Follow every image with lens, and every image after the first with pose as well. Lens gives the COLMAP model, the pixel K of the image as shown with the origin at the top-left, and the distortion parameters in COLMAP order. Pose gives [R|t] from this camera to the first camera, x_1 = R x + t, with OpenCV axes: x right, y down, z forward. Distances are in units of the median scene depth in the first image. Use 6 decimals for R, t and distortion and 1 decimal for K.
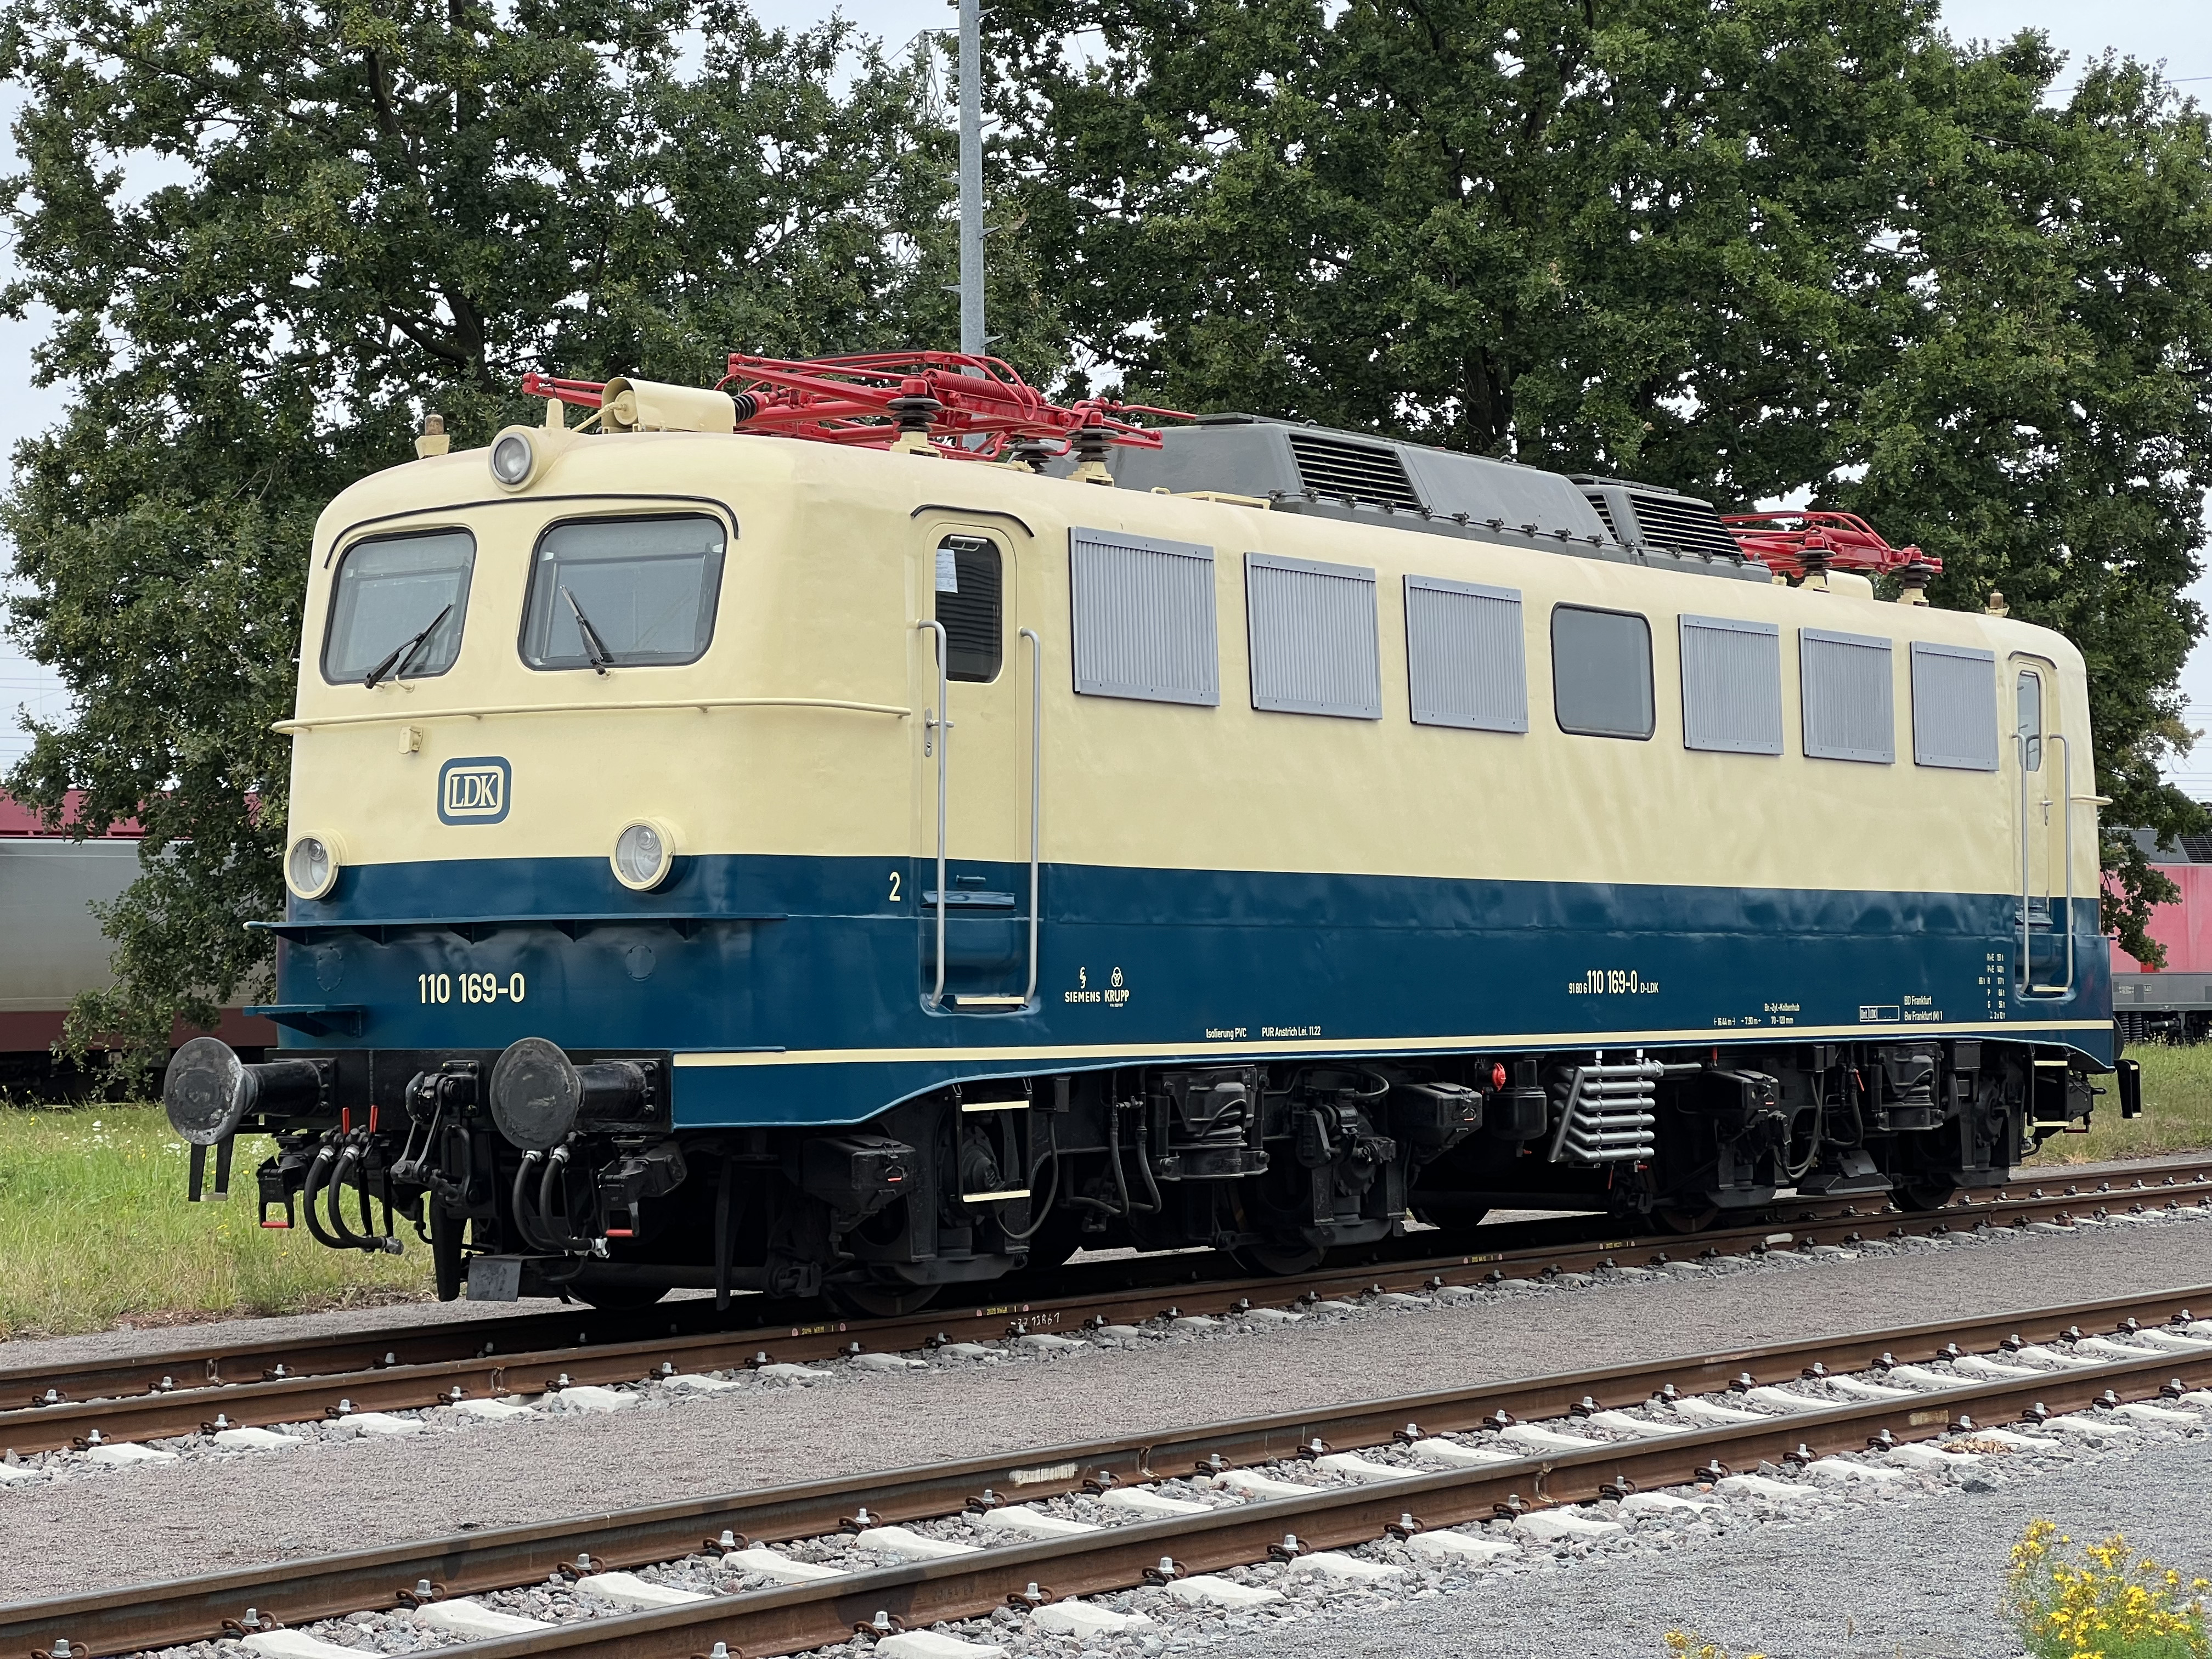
lens RADIAL K [[4943.8, 0, 1106.0], [0, 4943.8, 829.5], [0, 0, 1]] dist [0.236045, -0.019583]
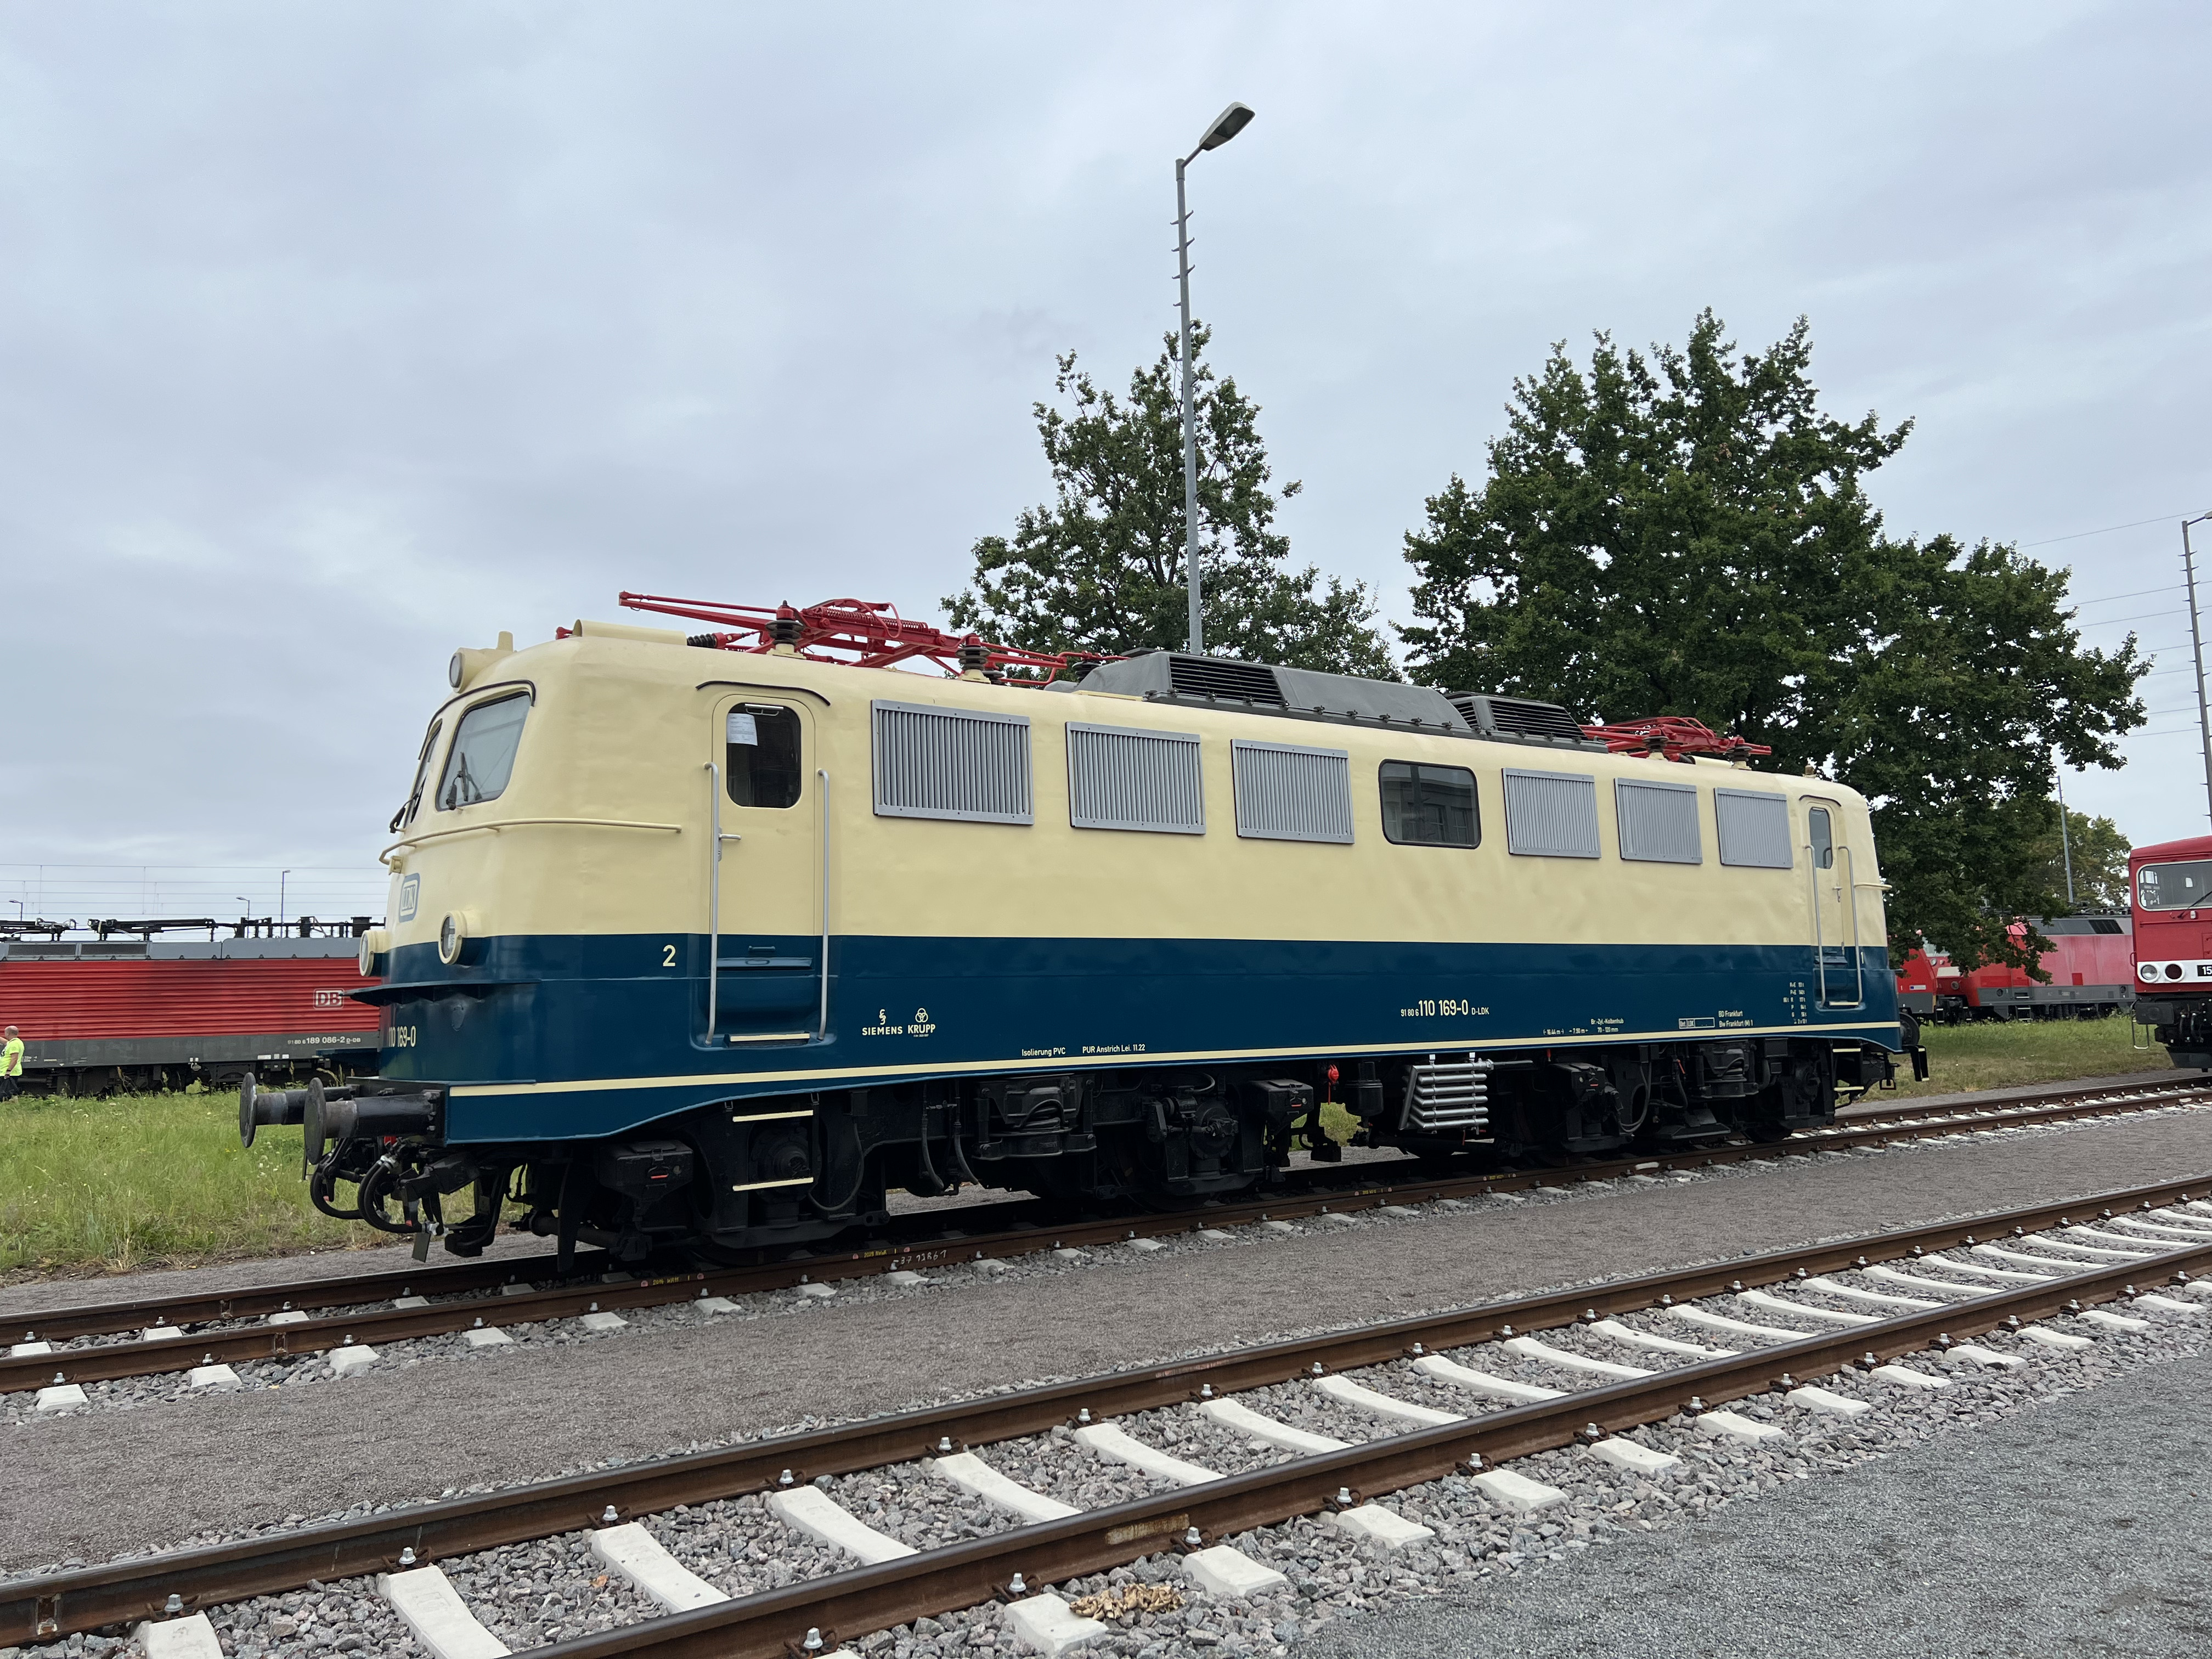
lens RADIAL K [[1784.7, 0, 988.7], [0, 1784.7, 789.7], [0, 0, 1]] dist [0.131426, -0.268096]
pose [[0.938975, -0.058758, -0.338930, 0.163730], [0.029250, 0.995373, -0.091526, 0.010869], [0.342740, 0.076027, 0.936349, 0.437766]]
